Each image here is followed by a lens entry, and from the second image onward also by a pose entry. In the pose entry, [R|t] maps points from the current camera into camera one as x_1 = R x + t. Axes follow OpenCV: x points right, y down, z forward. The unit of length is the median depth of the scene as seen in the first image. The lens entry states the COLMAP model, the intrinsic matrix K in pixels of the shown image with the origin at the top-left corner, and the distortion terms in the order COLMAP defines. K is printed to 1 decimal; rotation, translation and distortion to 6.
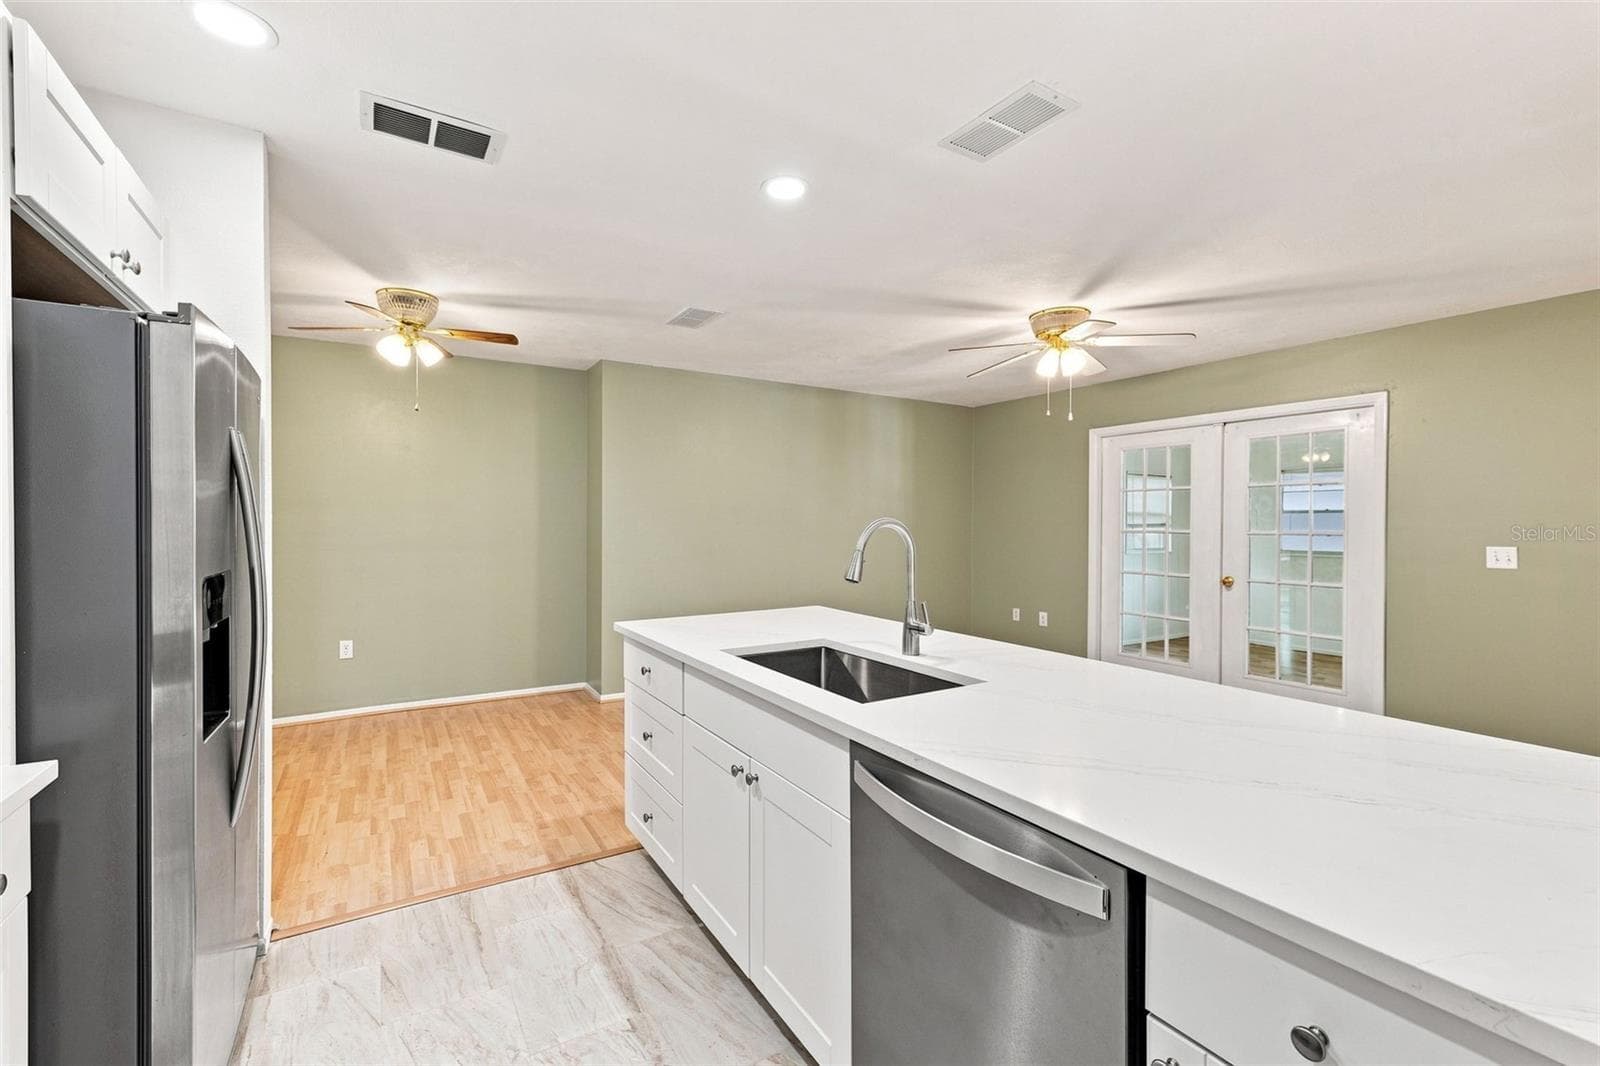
lens RADIAL K [[683.7, 0, 804.7], [0, 683.7, 527.9], [0, 0, 1]] dist [0.000280, -0.000006]
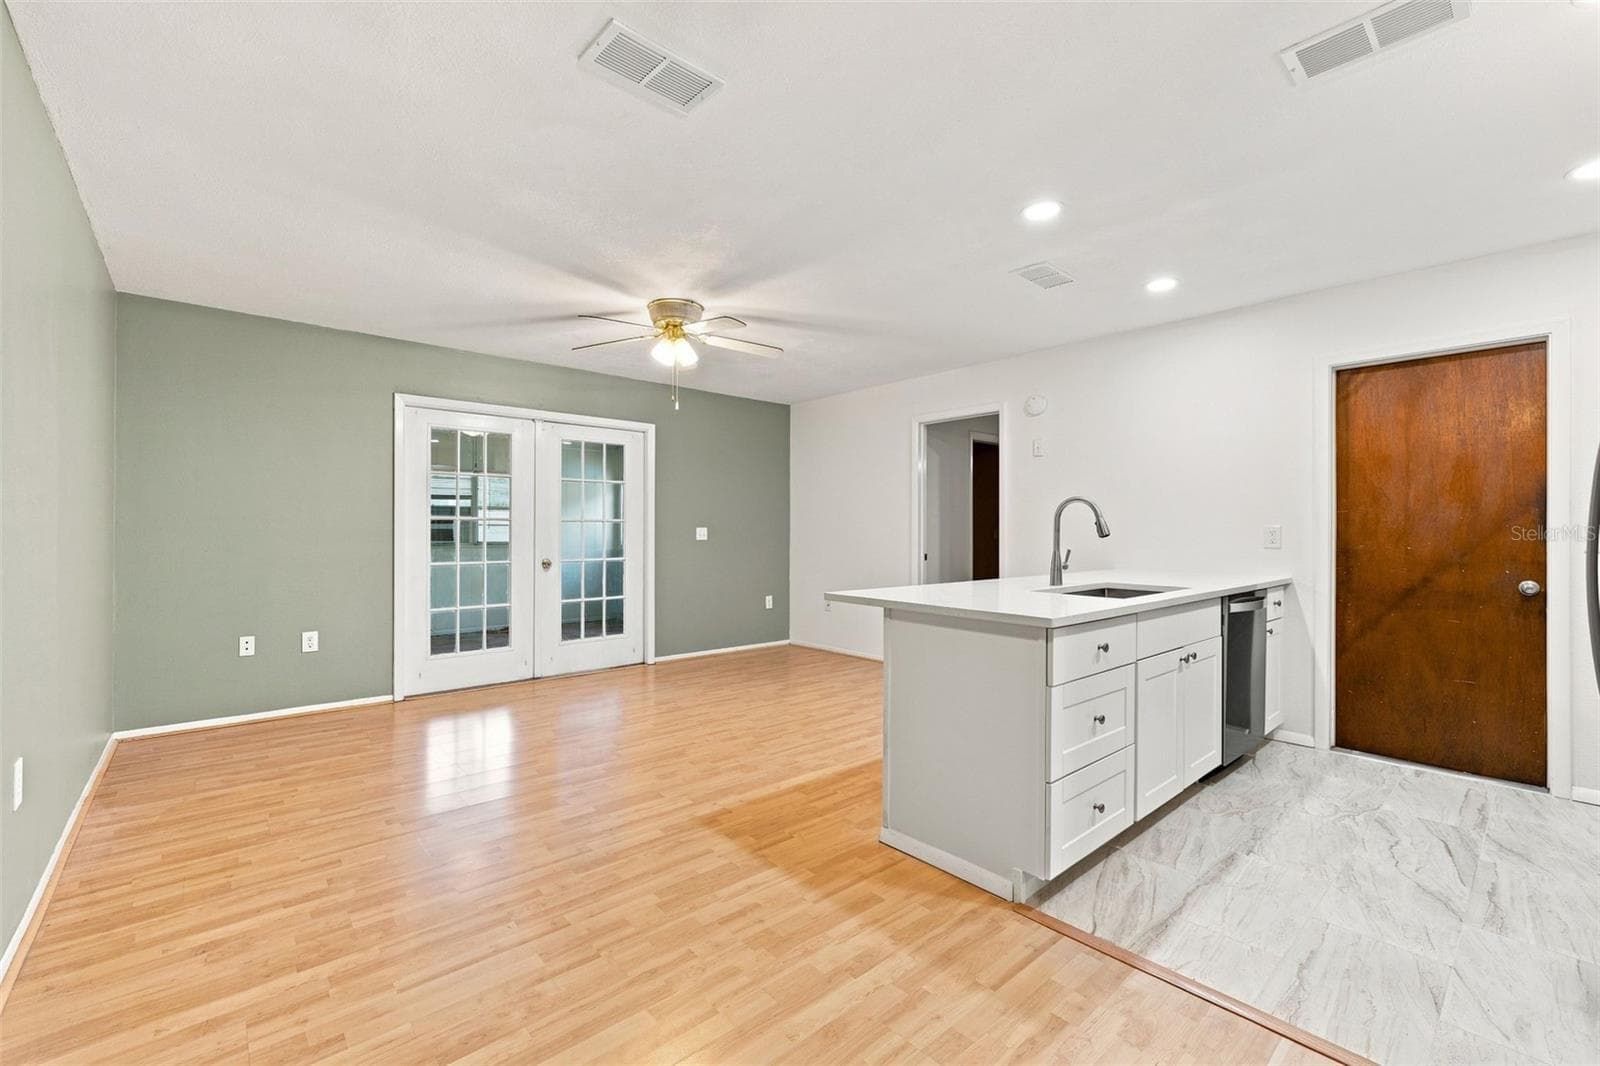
lens RADIAL K [[664.9, 0, 800.0], [0, 664.9, 533.0], [0, 0, 1]] dist [0.001154, 0.000016]
pose [[-0.161784, -0.007054, 0.986801, -0.898502], [0.003166, 0.999966, 0.007667, 0.037183], [-0.986821, 0.004364, -0.161756, 1.322352]]
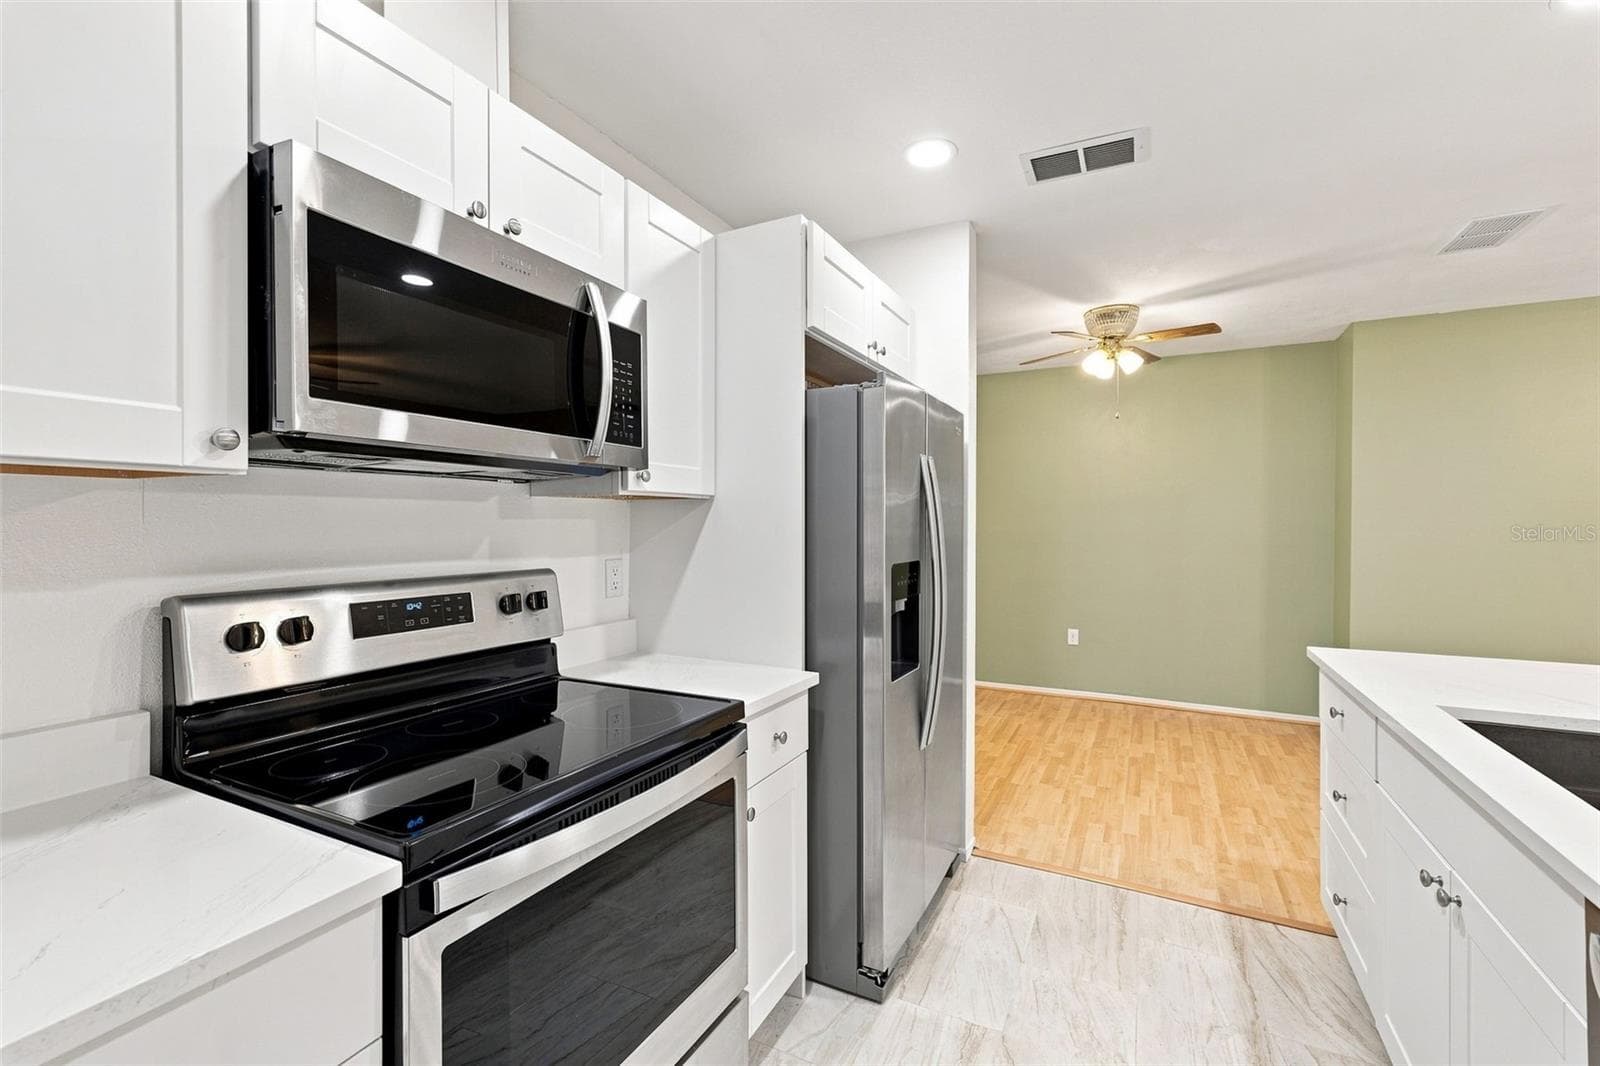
lens RADIAL K [[683.7, 0, 804.7], [0, 683.7, 527.9], [0, 0, 1]] dist [0.000280, -0.000006]
pose [[0.515876, 0.004244, -0.856653, 0.106964], [-0.006771, 0.999977, 0.000876, -0.000878], [0.856637, 0.005348, 0.515893, 0.056398]]
